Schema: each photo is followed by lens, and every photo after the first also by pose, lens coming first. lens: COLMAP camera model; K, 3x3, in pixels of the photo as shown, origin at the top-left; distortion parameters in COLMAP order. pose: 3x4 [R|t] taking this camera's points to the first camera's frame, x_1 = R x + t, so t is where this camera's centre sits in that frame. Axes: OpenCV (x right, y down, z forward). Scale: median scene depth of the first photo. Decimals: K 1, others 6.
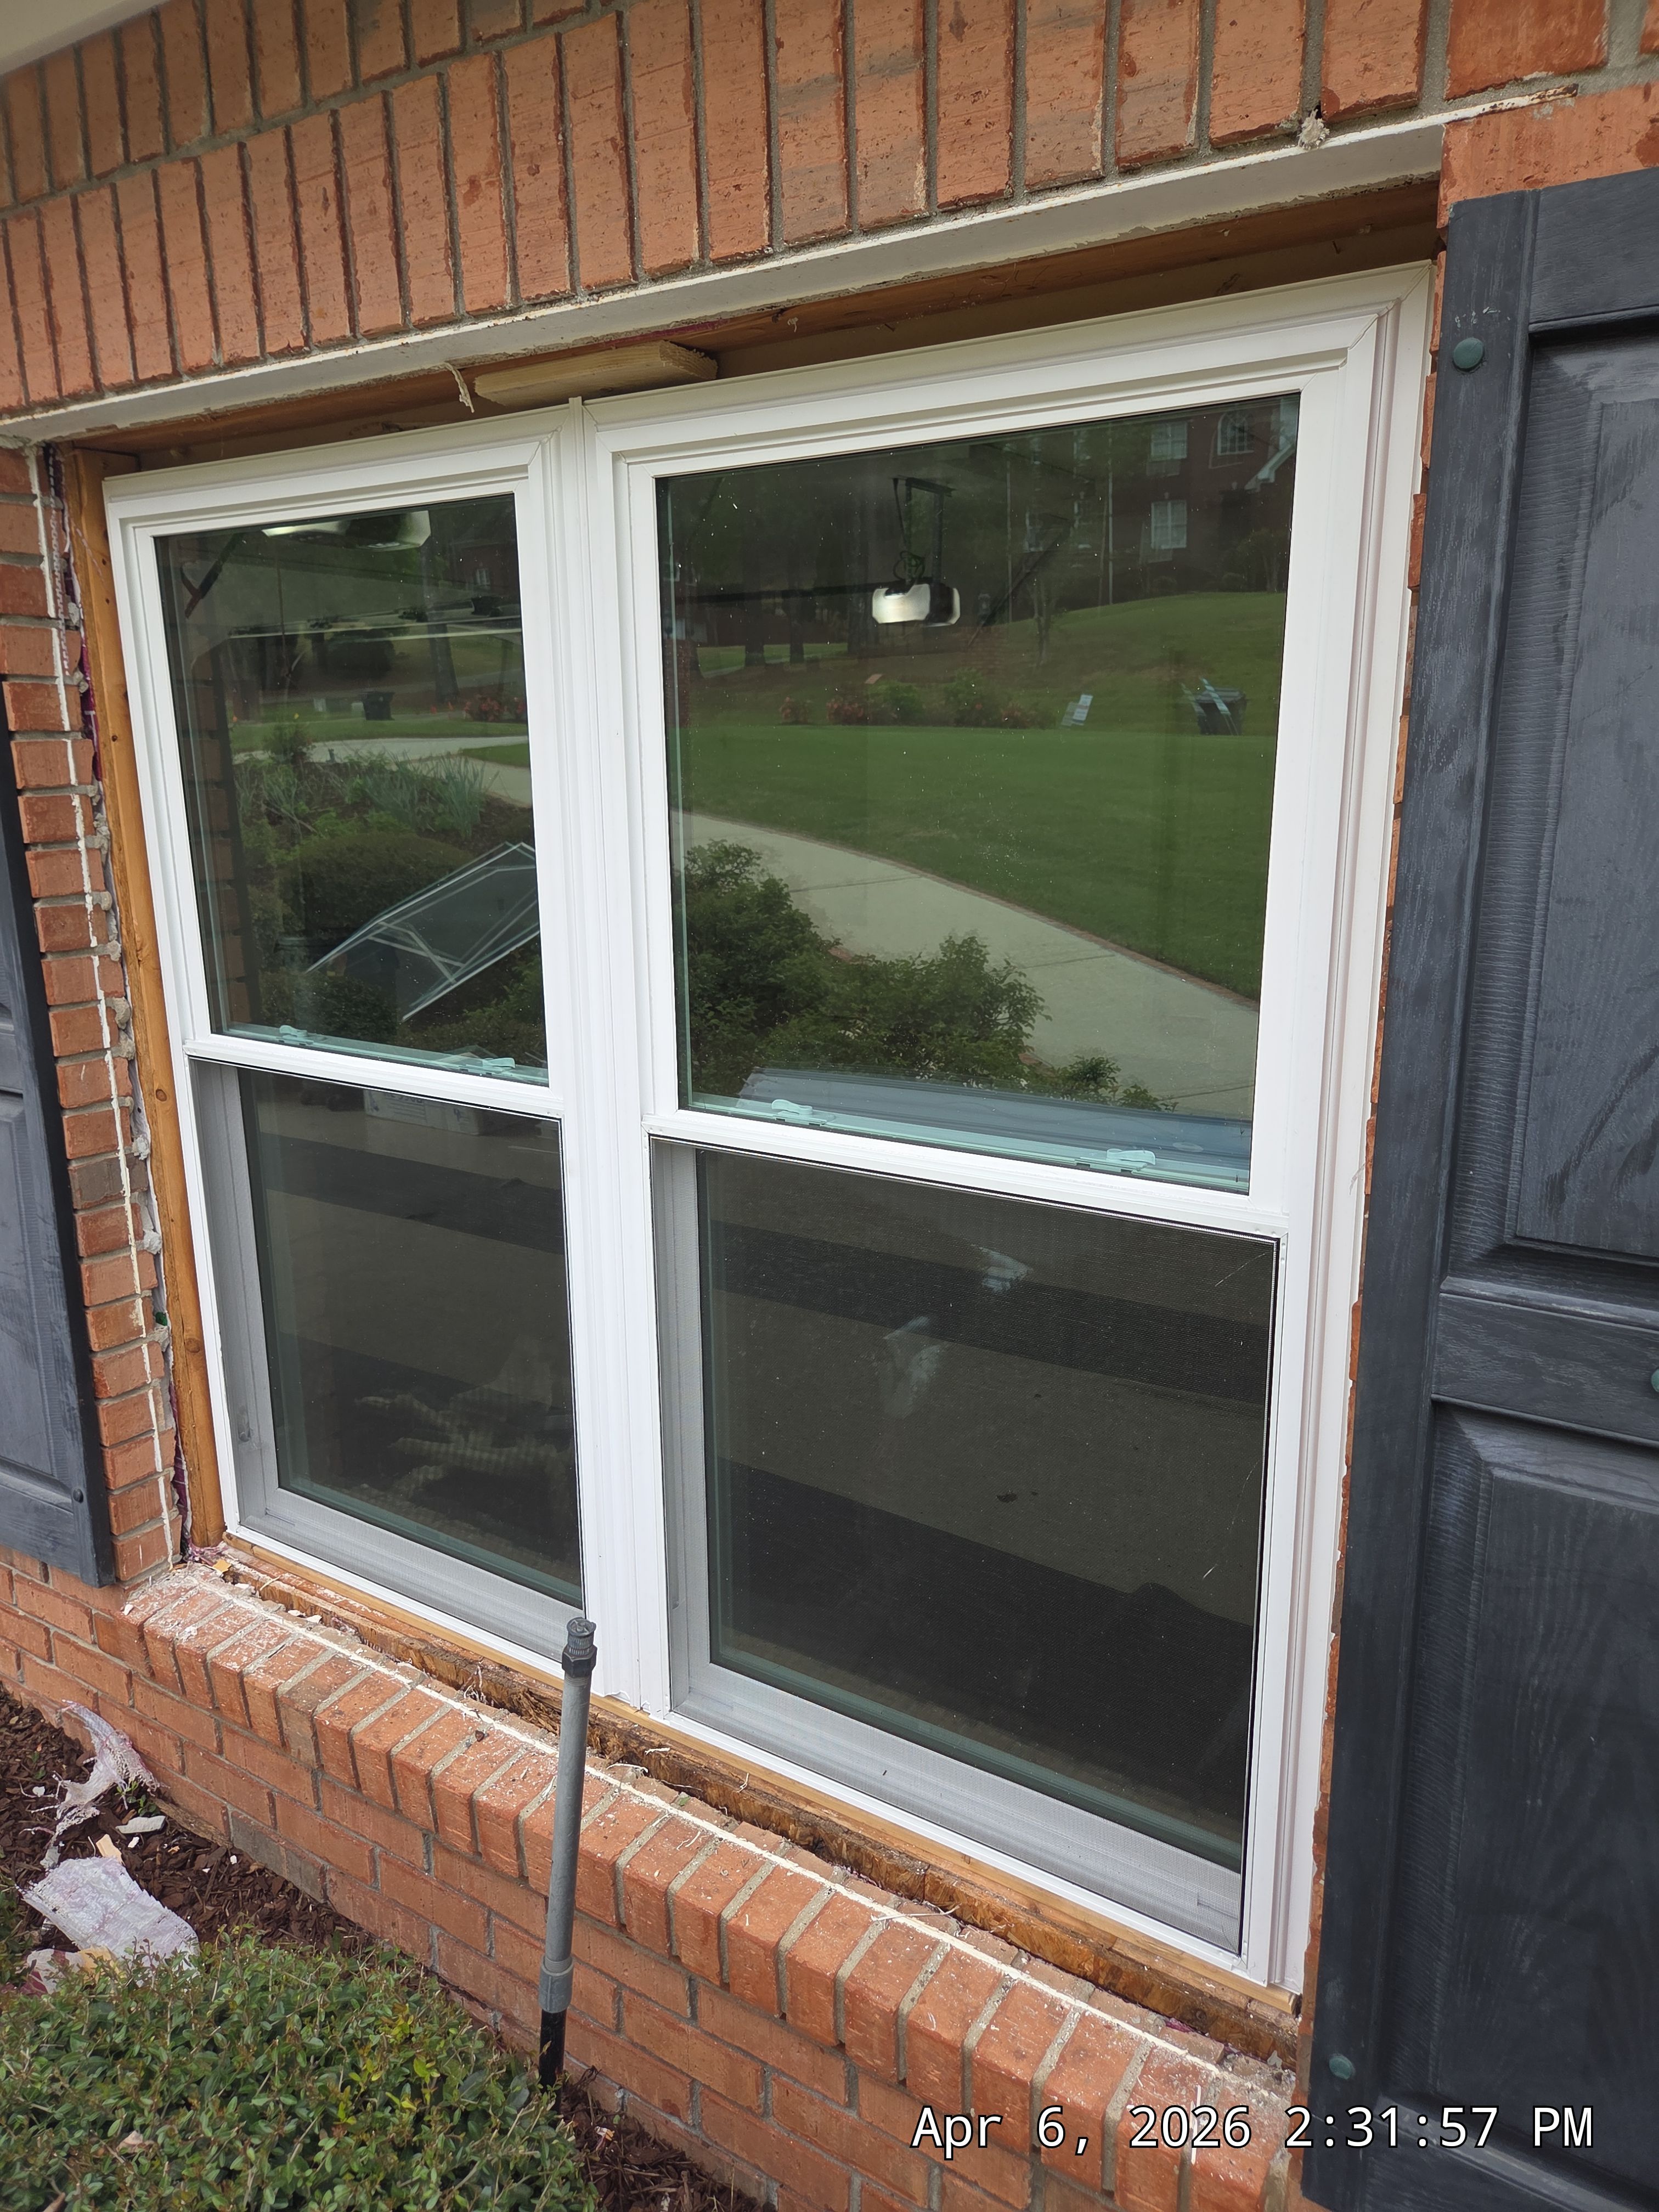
lens RADIAL K [[1496.4, 0, 836.0], [0, 1496.4, 1117.6], [0, 0, 1]] dist [0.055379, -0.053951]
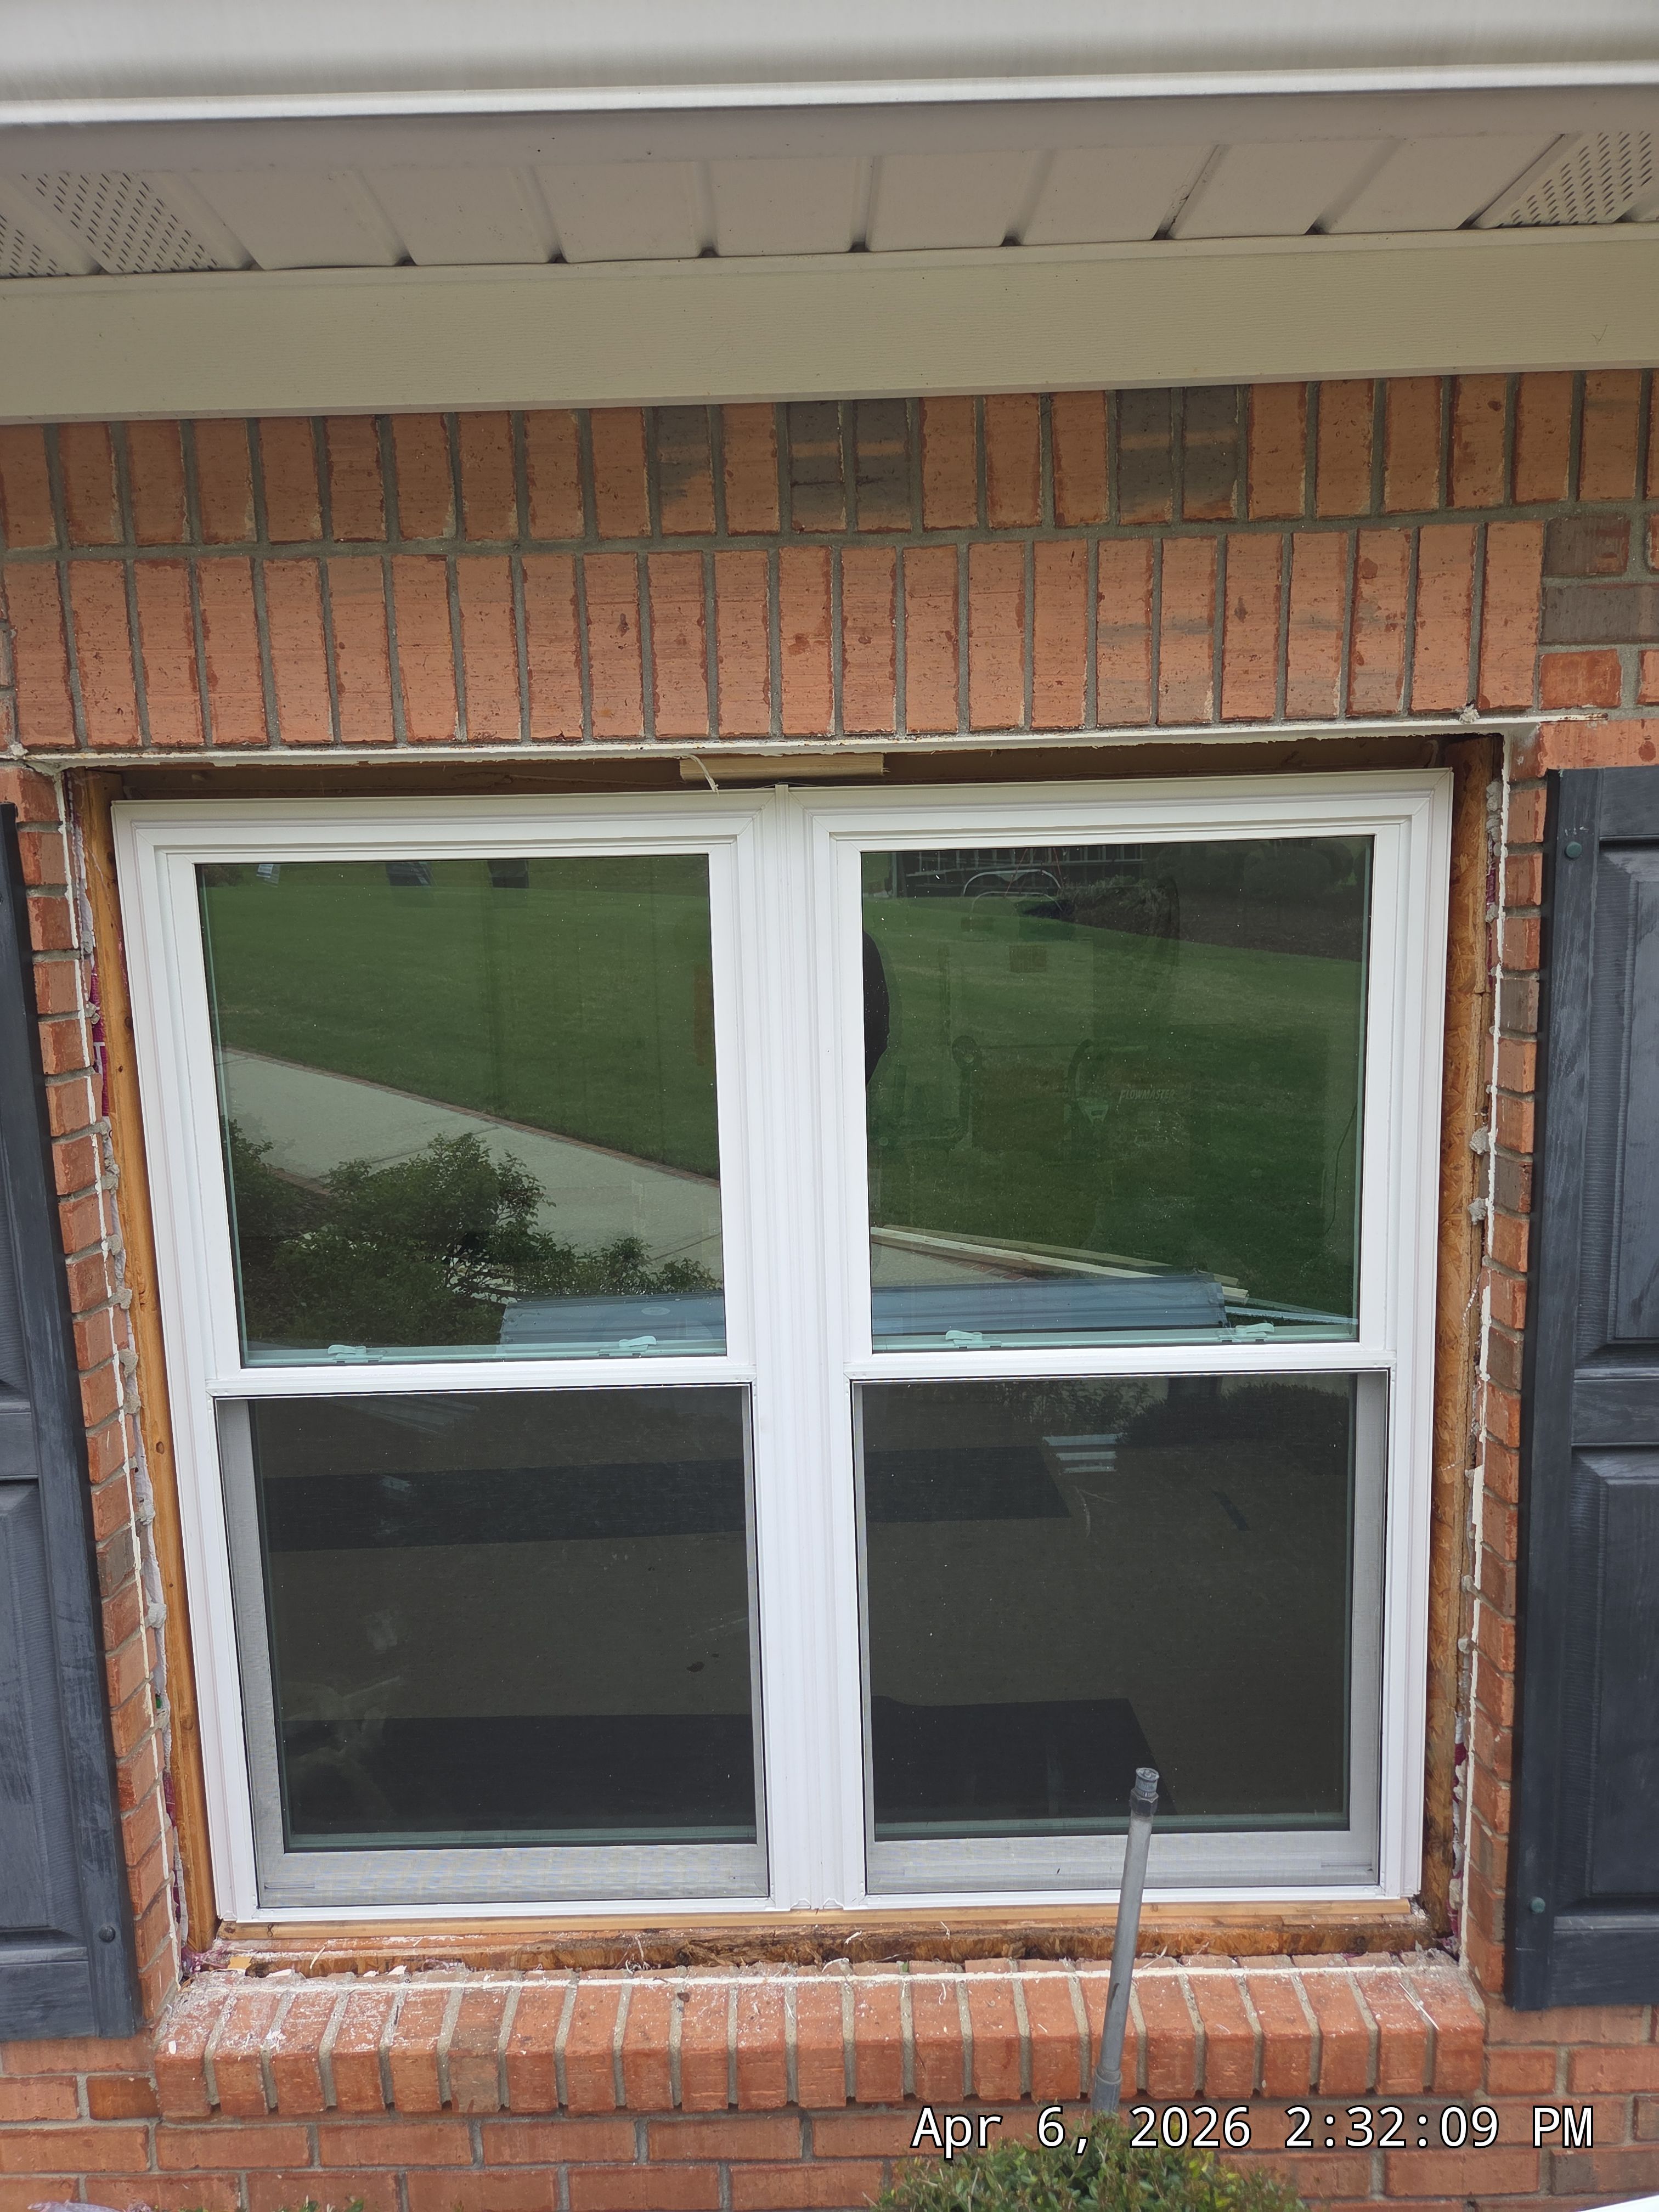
lens RADIAL K [[1496.4, 0, 824.4], [0, 1496.4, 1113.8], [0, 0, 1]] dist [0.055379, -0.053951]
pose [[0.835913, -0.098419, 0.539966, -0.864648], [0.149021, 0.987534, -0.050699, -0.158070], [-0.528245, 0.122846, 0.840159, 0.007127]]
